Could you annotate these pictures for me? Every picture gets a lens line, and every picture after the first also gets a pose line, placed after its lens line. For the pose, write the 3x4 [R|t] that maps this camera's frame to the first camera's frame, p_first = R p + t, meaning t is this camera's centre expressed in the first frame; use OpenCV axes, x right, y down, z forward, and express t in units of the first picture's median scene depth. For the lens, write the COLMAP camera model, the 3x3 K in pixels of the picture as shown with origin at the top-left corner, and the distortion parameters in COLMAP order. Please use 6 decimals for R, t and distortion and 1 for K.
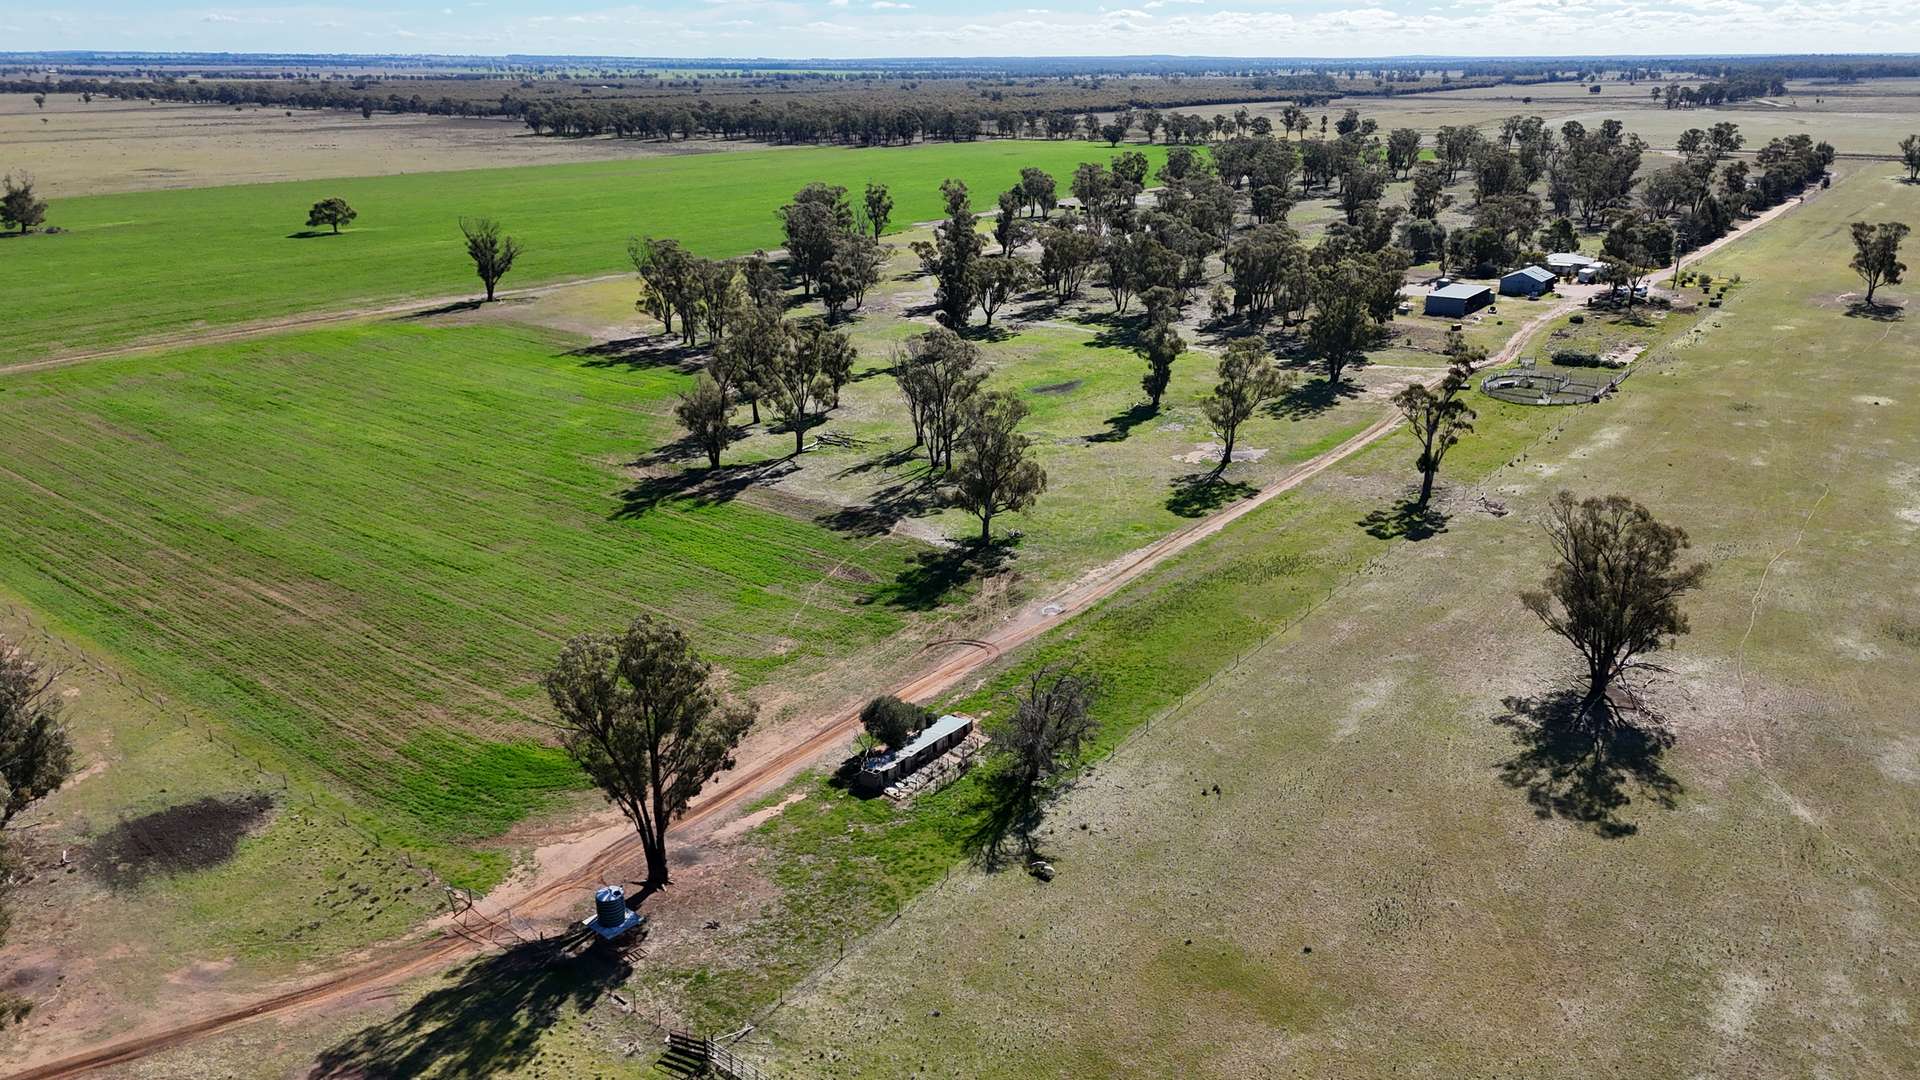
lens RADIAL K [[1413.5, 0, 960.0], [0, 1413.5, 540.0], [0, 0, 1]] dist [0.093116, -0.084306]
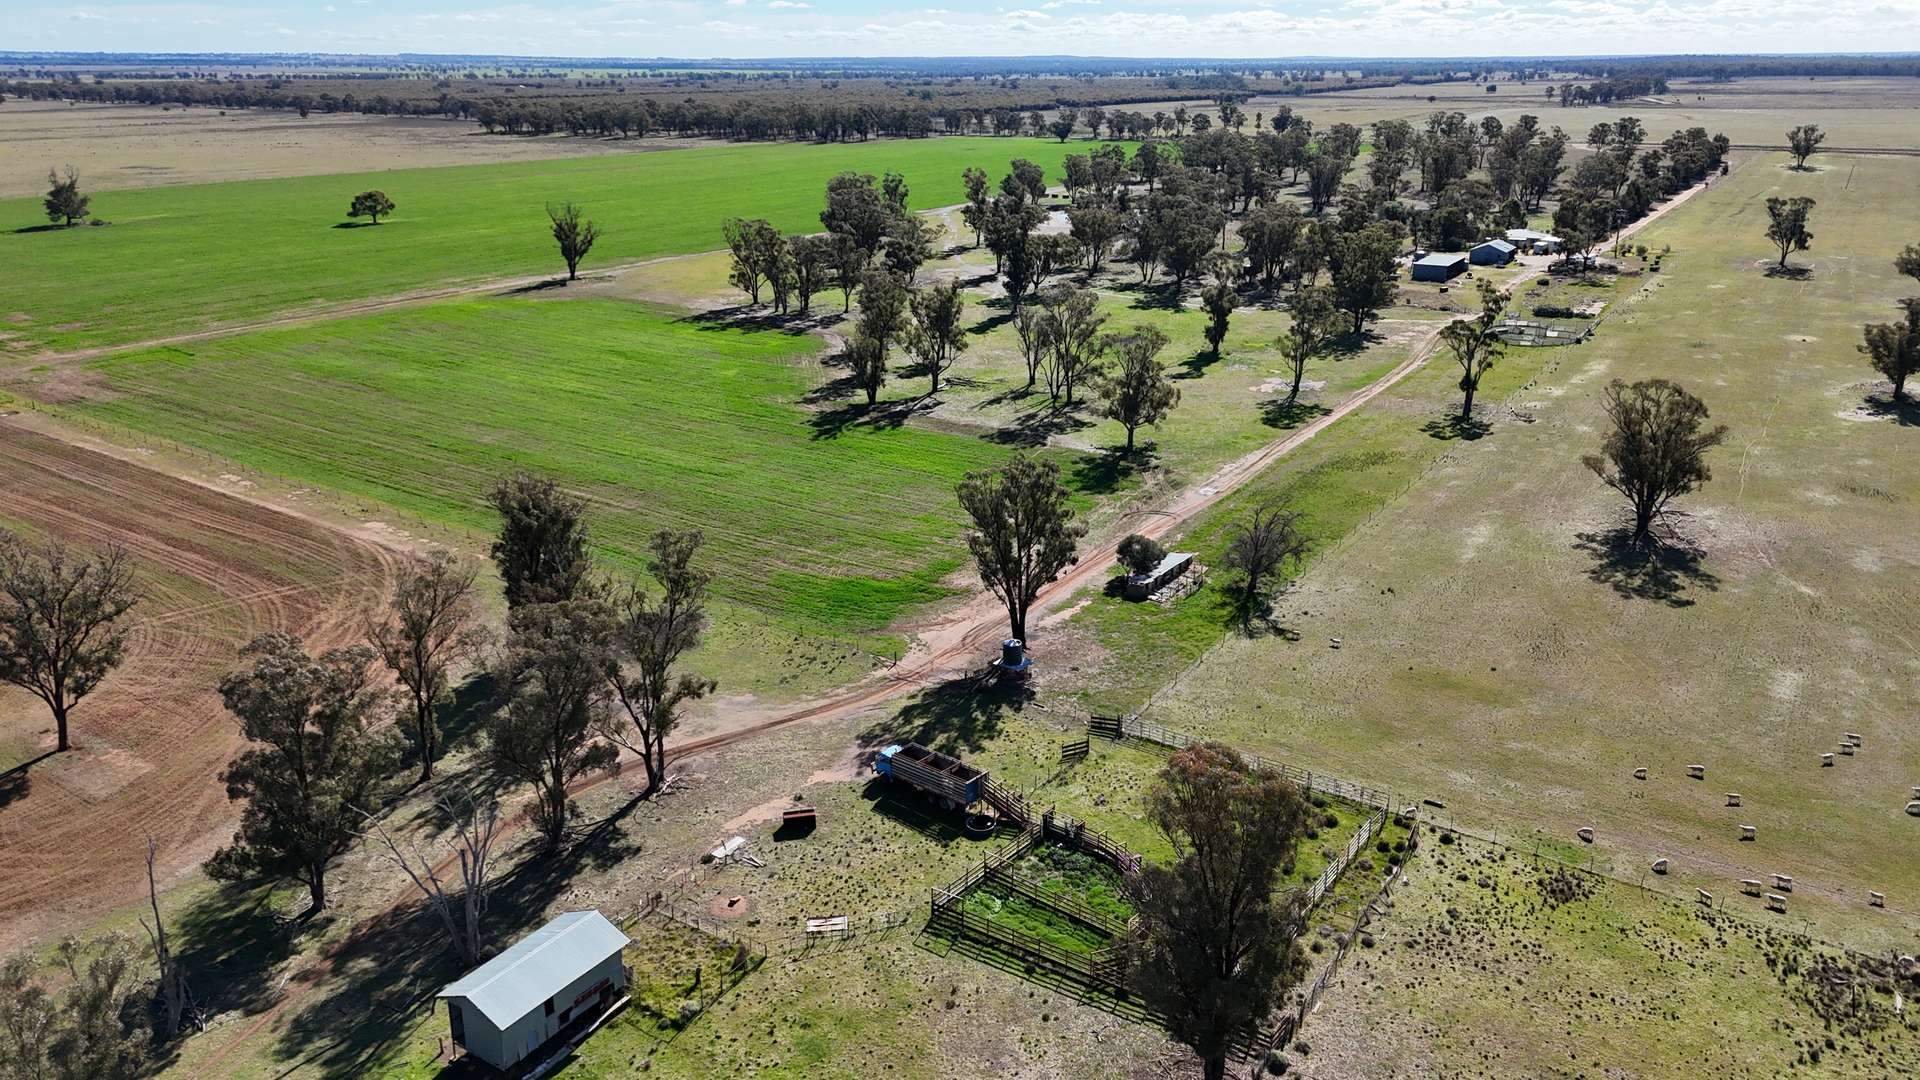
lens RADIAL K [[1413.5, 0, 960.0], [0, 1413.5, 540.0], [0, 0, 1]] dist [0.093116, -0.084306]
pose [[0.997747, -0.021878, 0.063418, -0.168075], [0.021877, 0.999760, 0.000714, 0.061613], [-0.063418, 0.000675, 0.997987, -0.181304]]
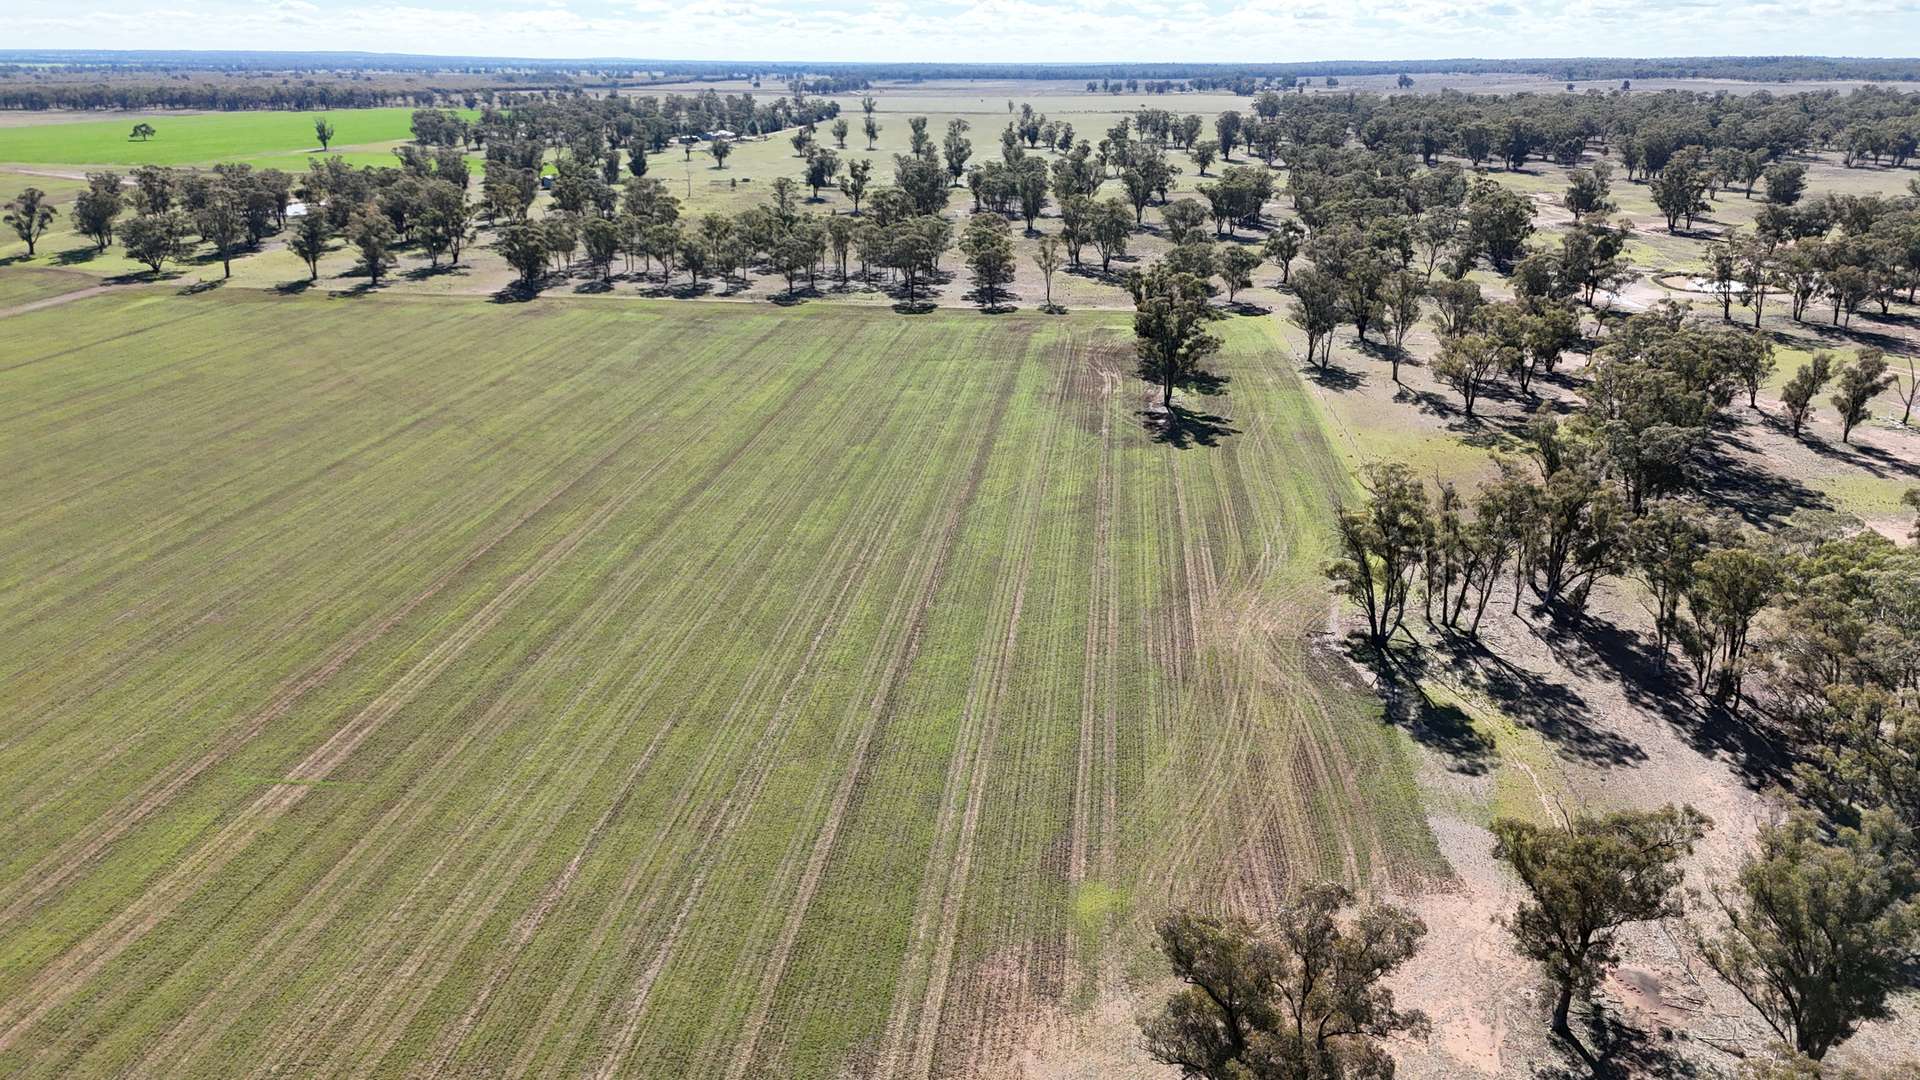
lens RADIAL K [[1413.5, 0, 960.0], [0, 1413.5, 540.0], [0, 0, 1]] dist [0.093116, -0.084306]
pose [[0.868232, -0.156319, 0.470890, -1.061089], [0.156564, 0.986900, 0.038942, 0.951591], [-0.470809, 0.039913, 0.881332, -2.826582]]
